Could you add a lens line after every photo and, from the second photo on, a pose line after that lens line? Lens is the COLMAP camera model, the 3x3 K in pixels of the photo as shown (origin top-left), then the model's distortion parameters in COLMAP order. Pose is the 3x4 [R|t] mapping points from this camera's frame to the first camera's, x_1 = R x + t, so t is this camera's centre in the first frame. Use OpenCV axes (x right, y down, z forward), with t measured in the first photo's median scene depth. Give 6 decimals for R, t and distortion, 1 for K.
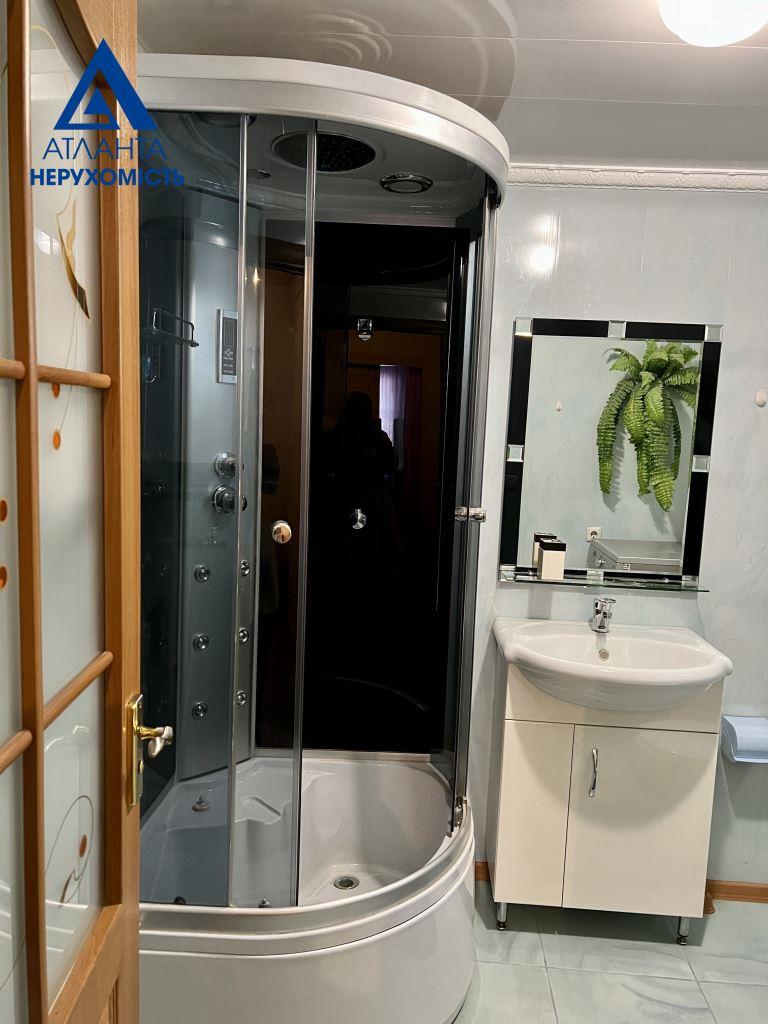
lens RADIAL K [[754.7, 0, 384.0], [0, 754.7, 512.0], [0, 0, 1]] dist [0.058150, -0.069866]
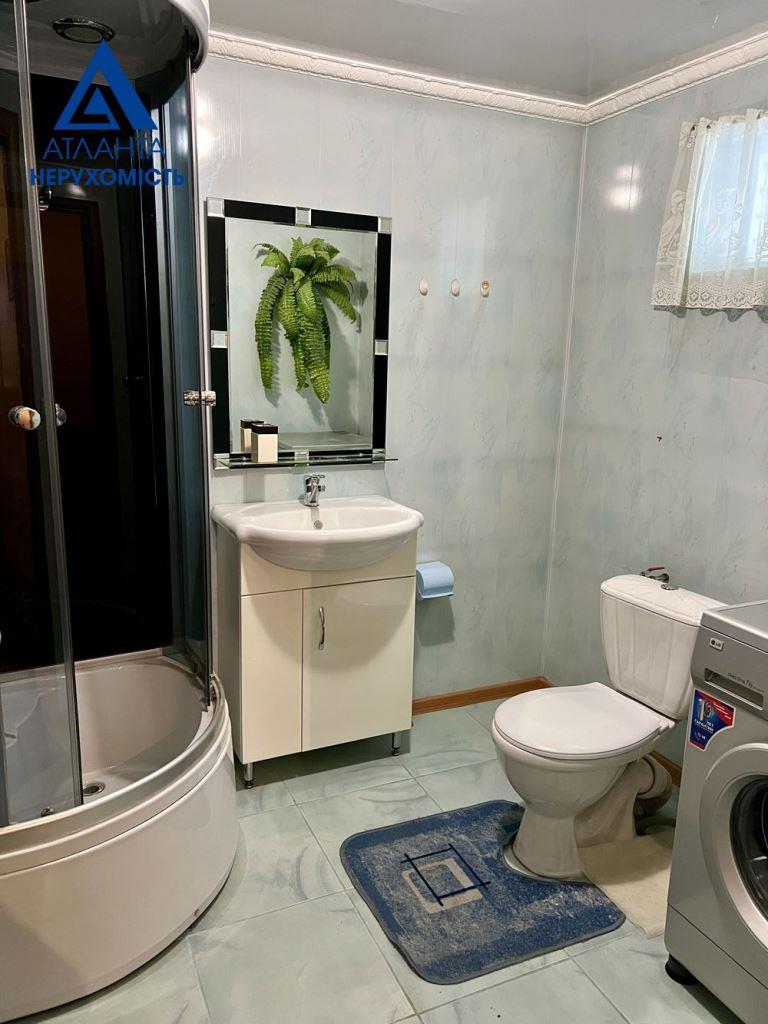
lens RADIAL K [[754.7, 0, 384.0], [0, 754.7, 512.0], [0, 0, 1]] dist [0.058150, -0.069866]
pose [[0.882915, -0.121351, 0.453579, -0.115711], [0.066806, 0.988664, 0.134467, 0.026888], [-0.464755, -0.088422, 0.881013, -0.005420]]
